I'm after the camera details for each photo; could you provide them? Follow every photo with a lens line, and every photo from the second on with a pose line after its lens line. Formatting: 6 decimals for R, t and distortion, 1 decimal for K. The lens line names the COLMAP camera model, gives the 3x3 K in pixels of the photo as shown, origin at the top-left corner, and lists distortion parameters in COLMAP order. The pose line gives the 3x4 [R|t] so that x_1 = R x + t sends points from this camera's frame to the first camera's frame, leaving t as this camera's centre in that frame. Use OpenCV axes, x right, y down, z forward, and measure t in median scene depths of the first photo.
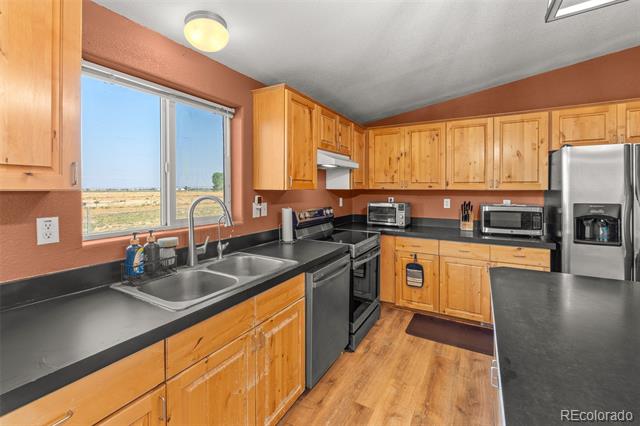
lens RADIAL K [[277.2, 0, 322.8], [0, 277.2, 189.0], [0, 0, 1]] dist [-0.003159, -0.000553]
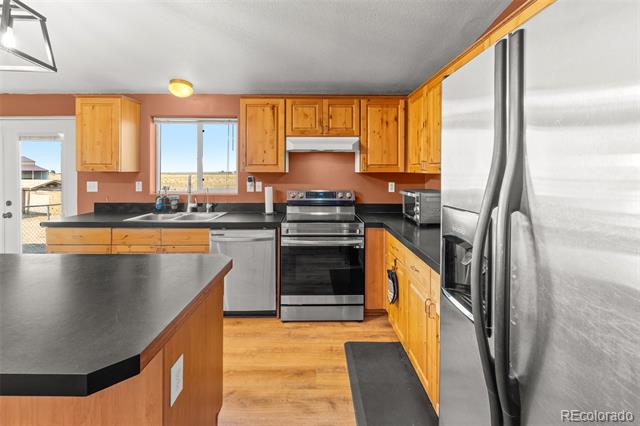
lens RADIAL K [[284.7, 0, 321.4], [0, 284.7, 173.2], [0, 0, 1]] dist [-0.003129, -0.000369]
pose [[0.501245, 0.006152, -0.865283, 1.064964], [-0.004624, 0.999979, 0.004431, -0.000340], [0.865293, 0.001780, 0.501264, 0.530624]]
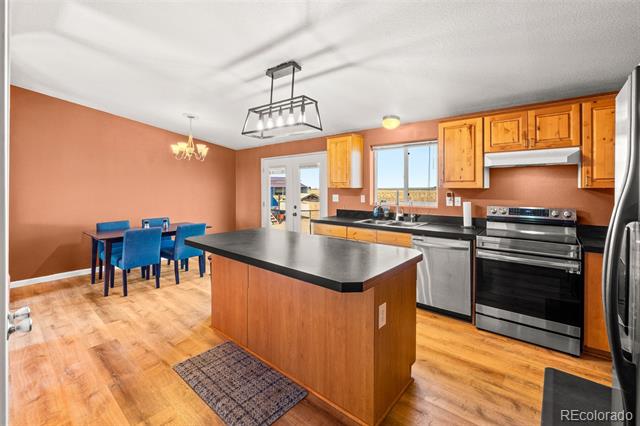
lens RADIAL K [[284.7, 0, 321.0], [0, 284.7, 188.6], [0, 0, 1]] dist [-0.003584, -0.000296]
pose [[-0.191213, 0.005129, -0.981535, 1.294129], [-0.000457, 0.999986, 0.005314, -0.001629], [0.981549, 0.001464, -0.191208, 0.542723]]
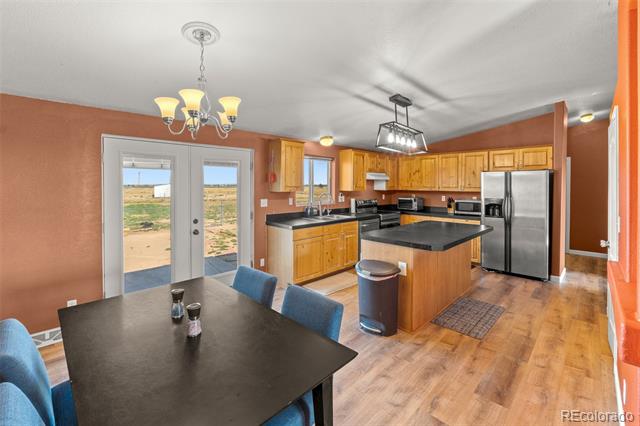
lens RADIAL K [[277.2, 0, 322.8], [0, 277.2, 189.0], [0, 0, 1]] dist [-0.003159, -0.000553]
pose [[0.967002, 0.008414, -0.254628, 0.207043], [-0.005374, 0.999906, 0.012631, -0.036731], [0.254710, -0.010846, 0.966957, -1.246115]]
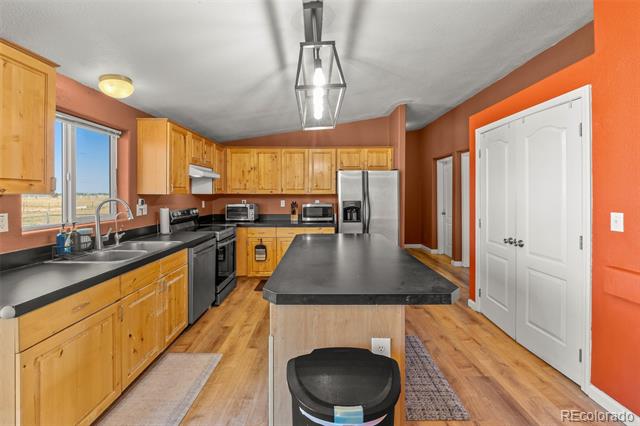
lens RADIAL K [[272.8, 0, 319.4], [0, 272.8, 193.8], [0, 0, 1]] dist [-0.003563, -0.000658]
pose [[0.871779, -0.002141, 0.489894, -0.116567], [0.002240, 0.999997, 0.000386, 0.001583], [-0.489894, 0.000761, 0.871782, -0.467654]]
